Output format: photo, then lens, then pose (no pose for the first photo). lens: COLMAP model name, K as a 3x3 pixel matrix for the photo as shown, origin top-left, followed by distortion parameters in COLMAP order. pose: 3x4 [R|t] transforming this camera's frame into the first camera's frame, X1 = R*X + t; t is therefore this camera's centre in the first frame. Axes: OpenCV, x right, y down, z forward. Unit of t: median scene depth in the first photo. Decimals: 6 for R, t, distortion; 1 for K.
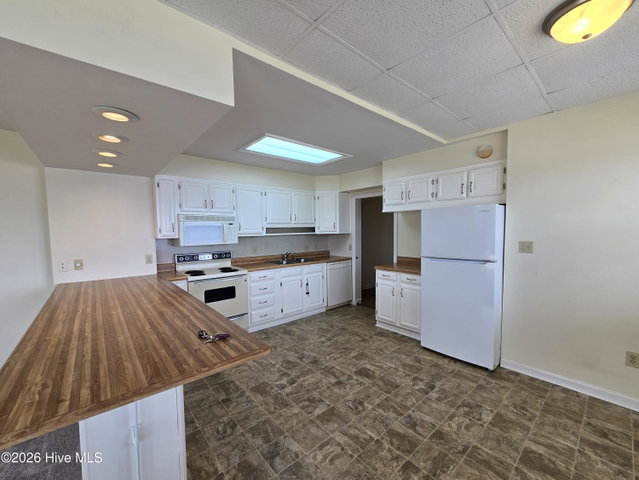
lens RADIAL K [[260.6, 0, 319.6], [0, 260.6, 245.6], [0, 0, 1]] dist [0.004690, -0.000027]
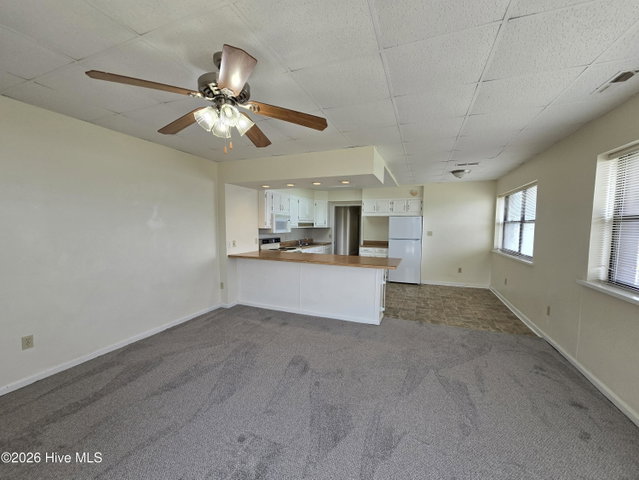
lens RADIAL K [[260.6, 0, 318.0], [0, 260.6, 239.4], [0, 0, 1]] dist [0.004690, -0.000027]
pose [[0.892570, -0.004642, 0.450884, -0.880911], [0.008817, 0.999935, -0.007160, 0.048395], [-0.450822, 0.010366, 0.892554, -0.513192]]
